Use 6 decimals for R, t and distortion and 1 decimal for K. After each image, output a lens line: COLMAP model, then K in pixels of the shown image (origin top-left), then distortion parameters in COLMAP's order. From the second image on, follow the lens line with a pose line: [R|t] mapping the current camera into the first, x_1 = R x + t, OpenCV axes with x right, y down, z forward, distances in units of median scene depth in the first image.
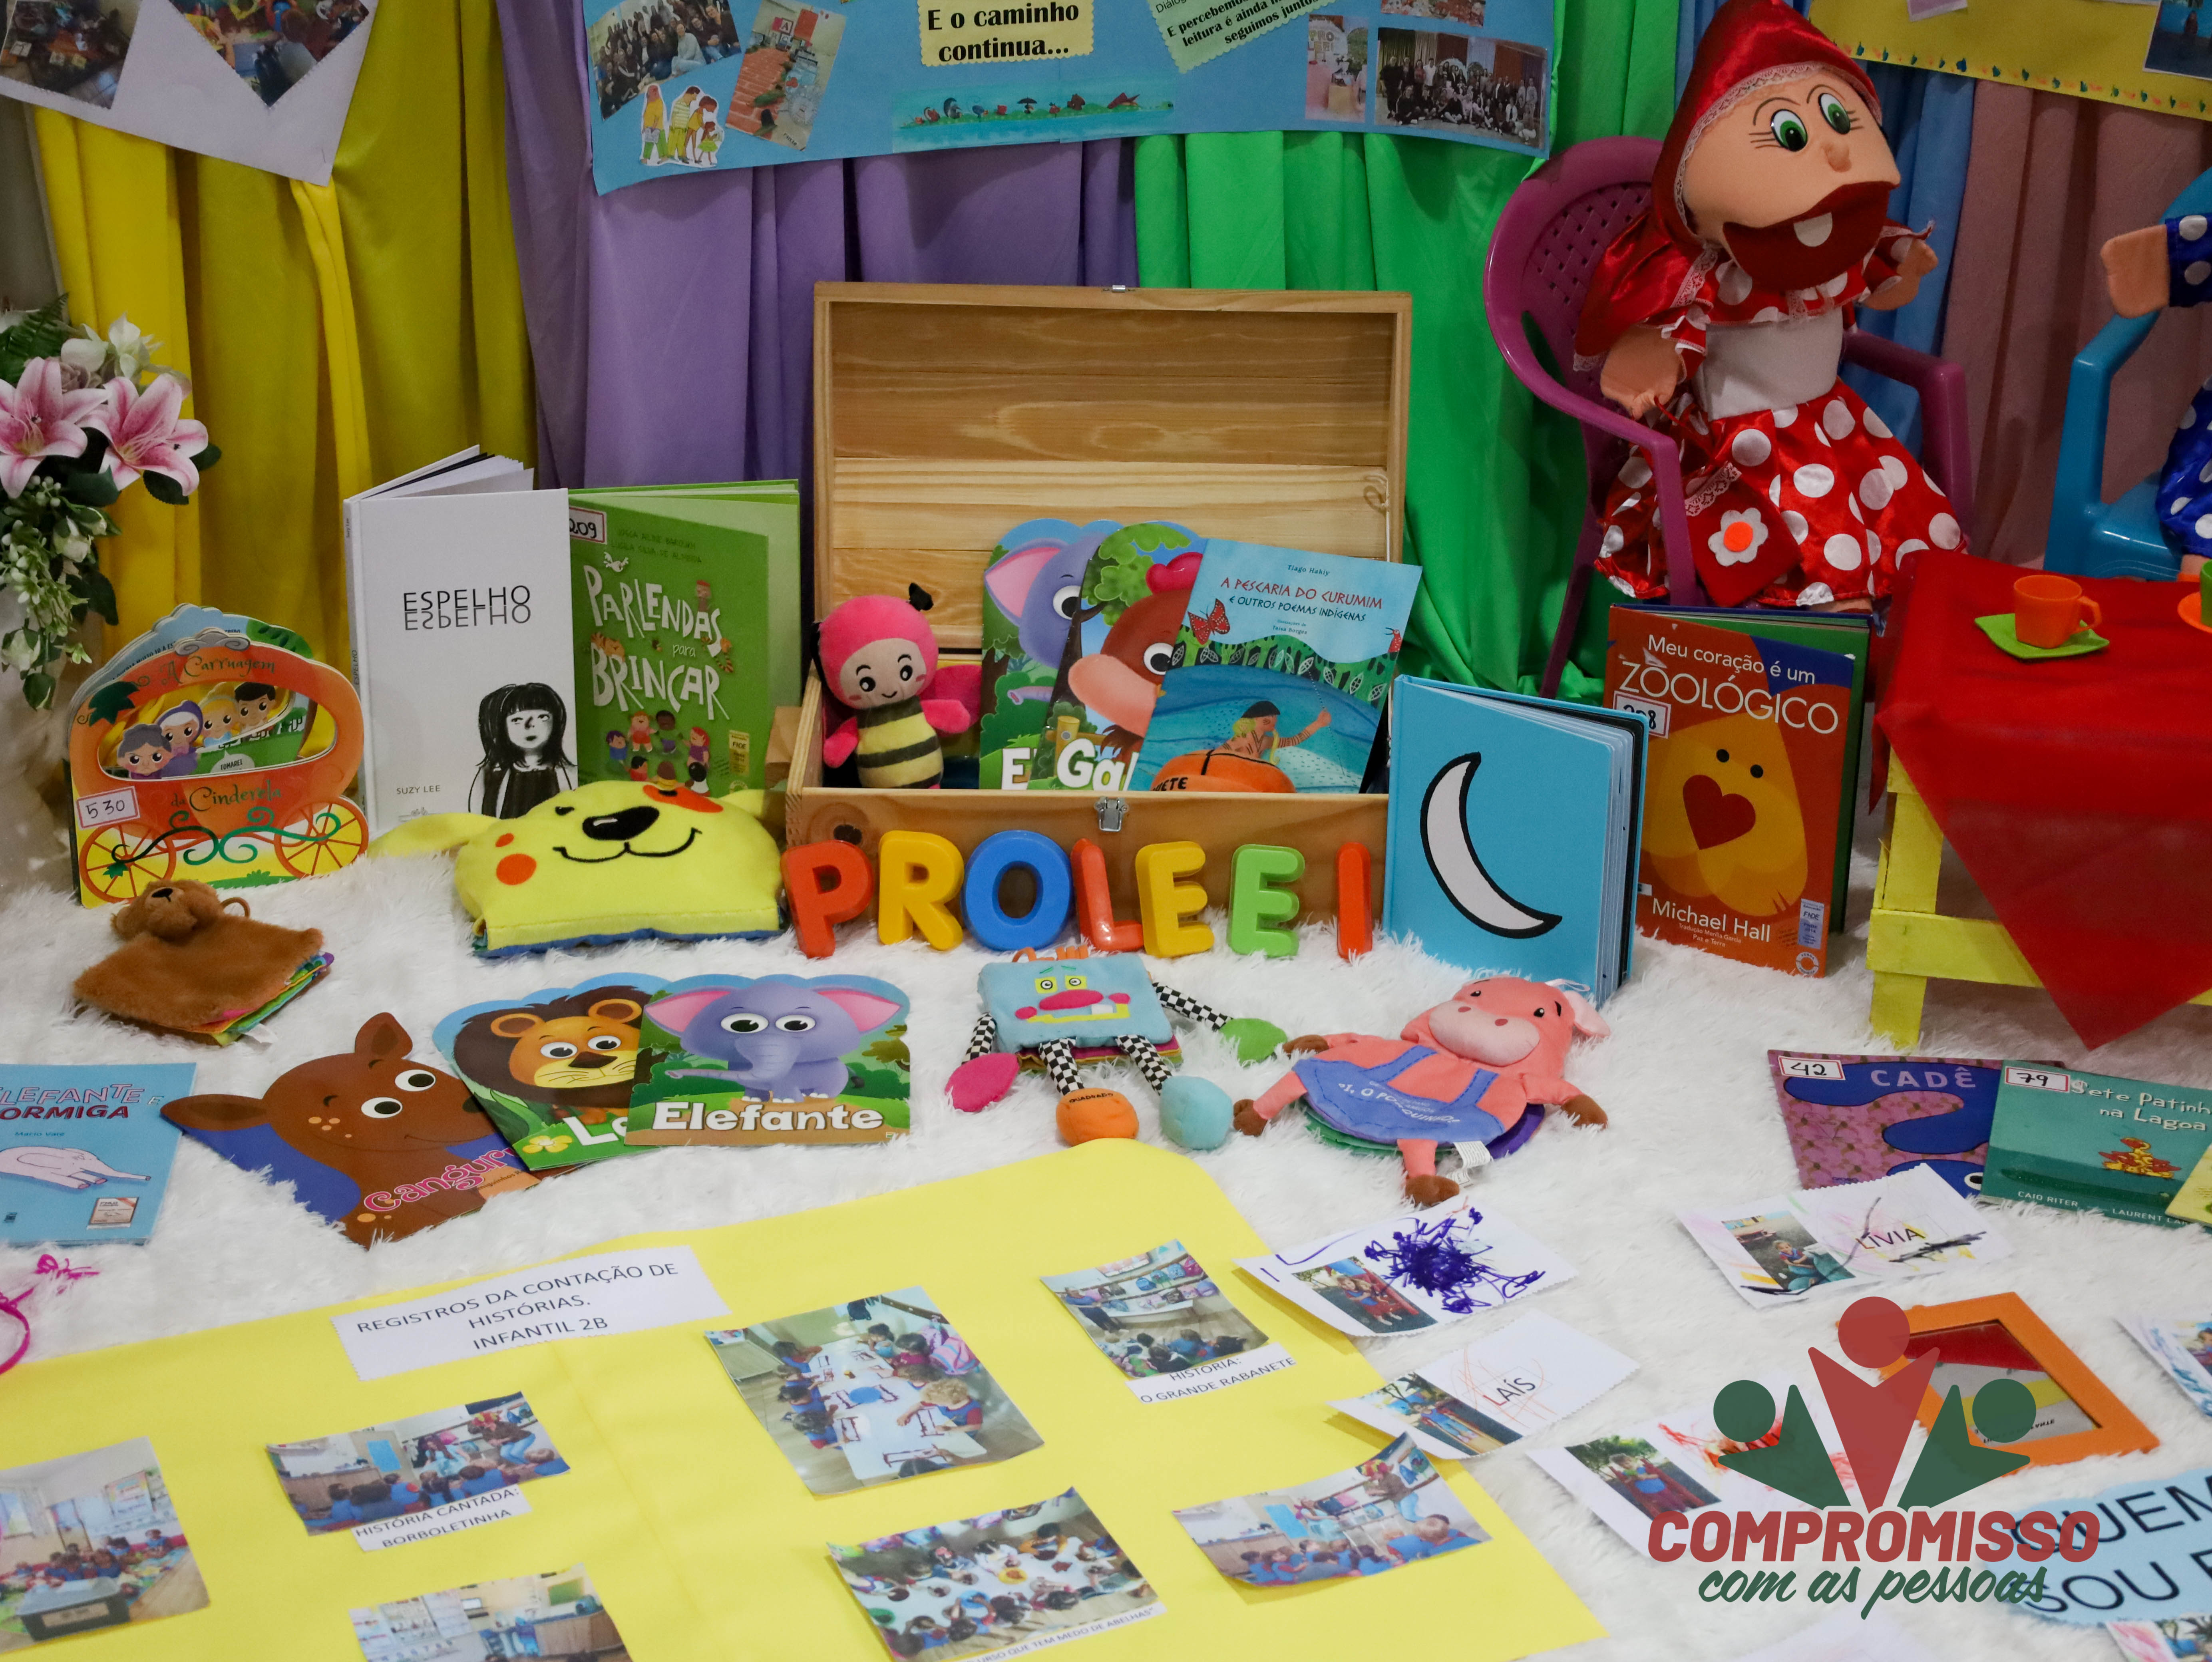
lens RADIAL K [[3732.6, 0, 1114.5], [0, 3732.6, 797.1], [0, 0, 1]] dist [-0.036754, 0.111321]
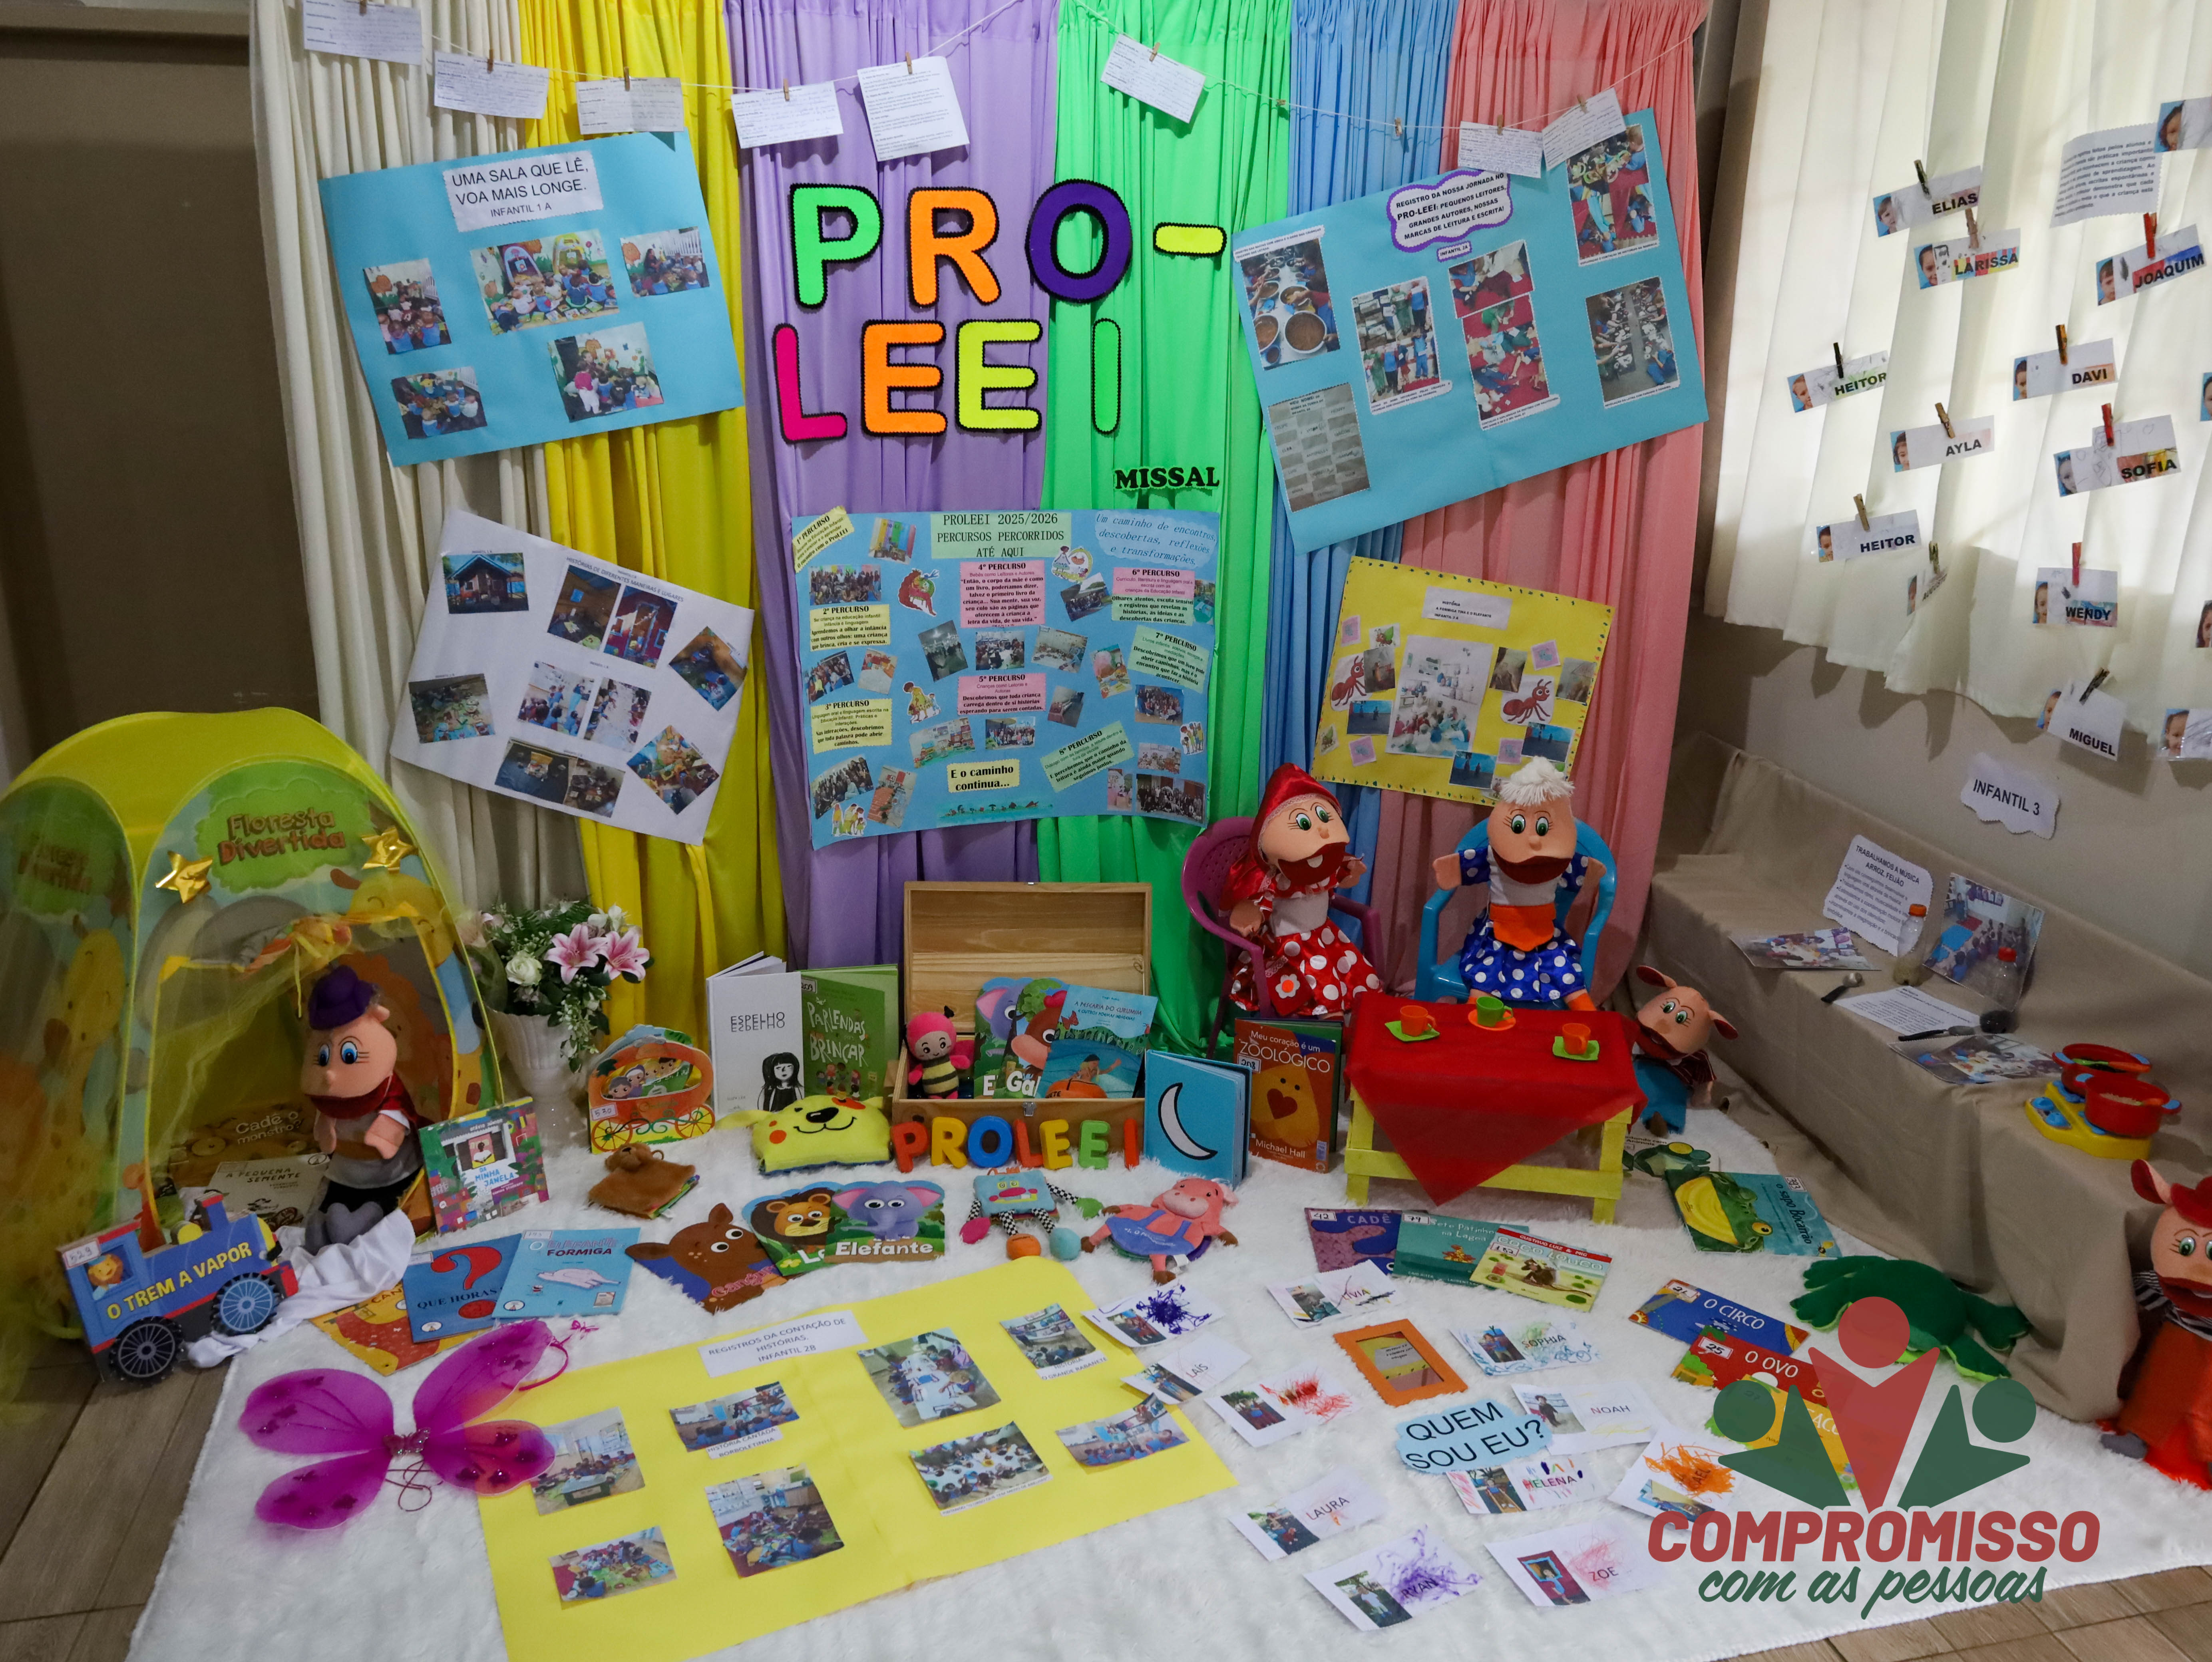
lens RADIAL K [[1607.4, 0, 1106.0], [0, 1607.4, 831.0], [0, 0, 1]] dist [-0.027506, 0.006288]
pose [[0.999007, -0.009178, 0.043587, 0.004992], [0.014174, 0.993179, -0.115738, -0.050812], [-0.042227, 0.116241, 0.992323, -0.041036]]
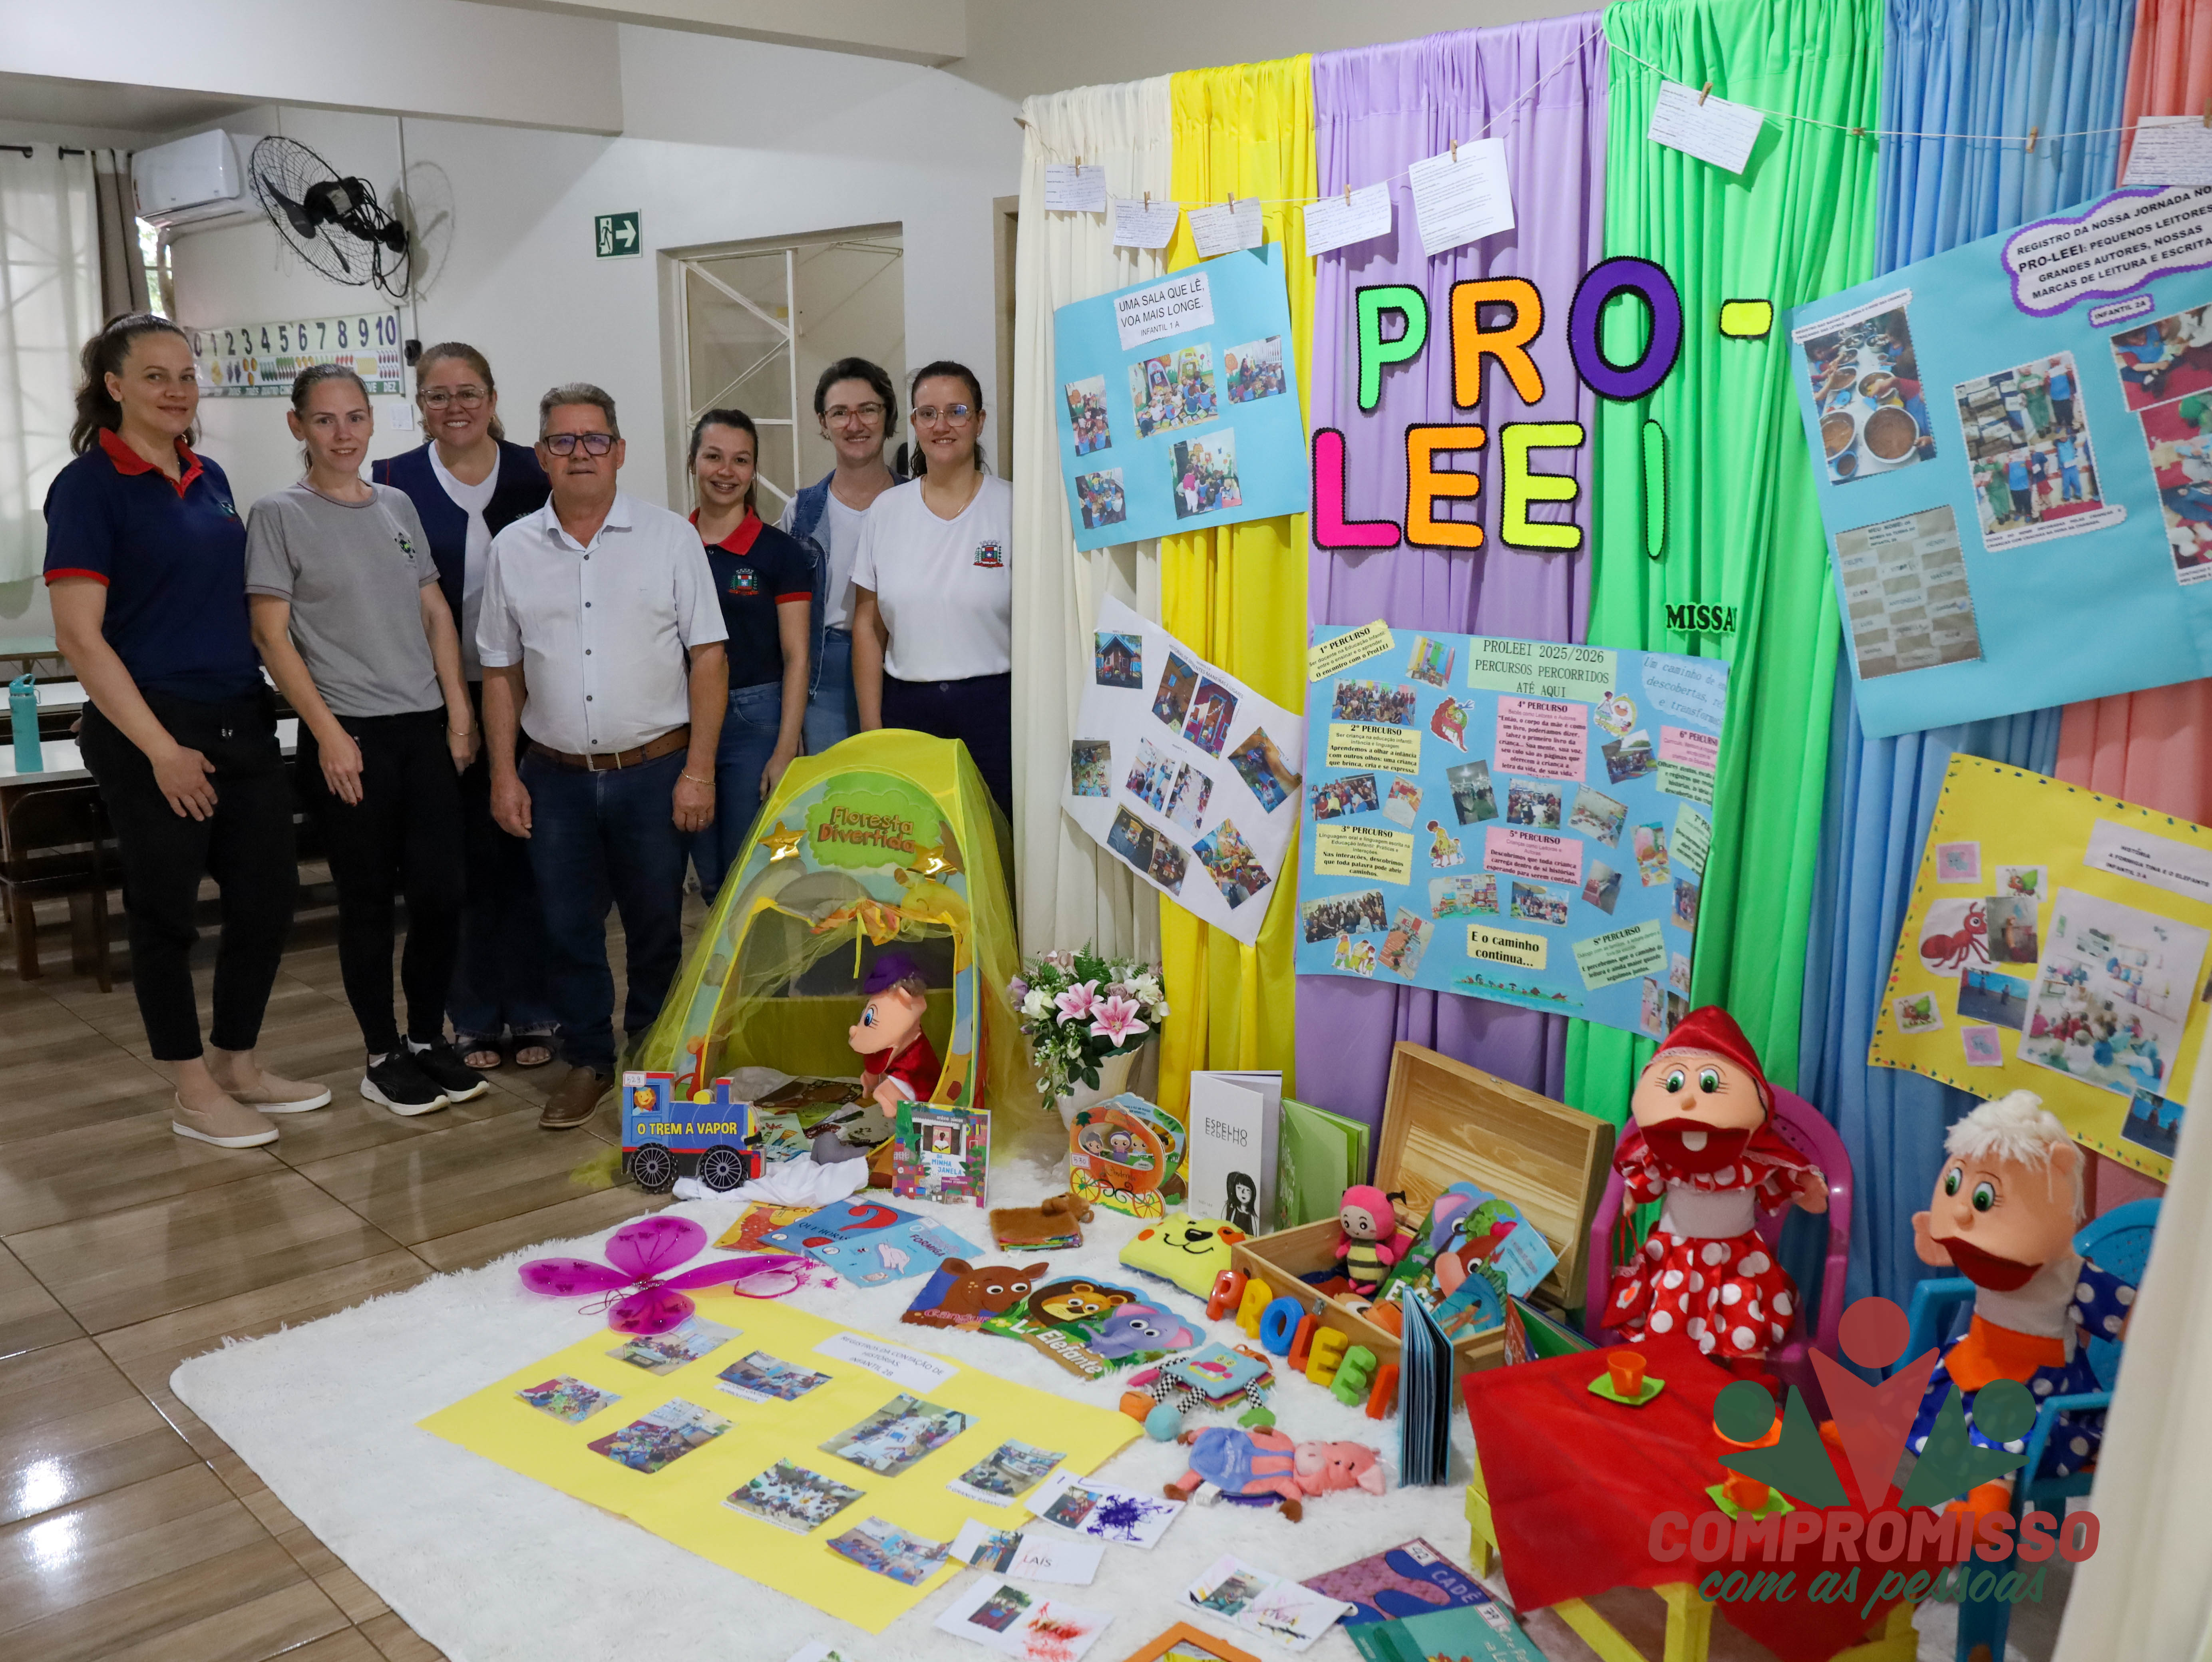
lens RADIAL K [[1919.2, 0, 1210.5], [0, 1919.2, 861.2], [0, 0, 1]] dist [-0.039745, 0.018677]
pose [[0.570173, 0.172739, -0.803159, 0.756117], [-0.338580, 0.940164, -0.038158, -0.162270], [0.748509, 0.293690, 0.594542, 0.240709]]
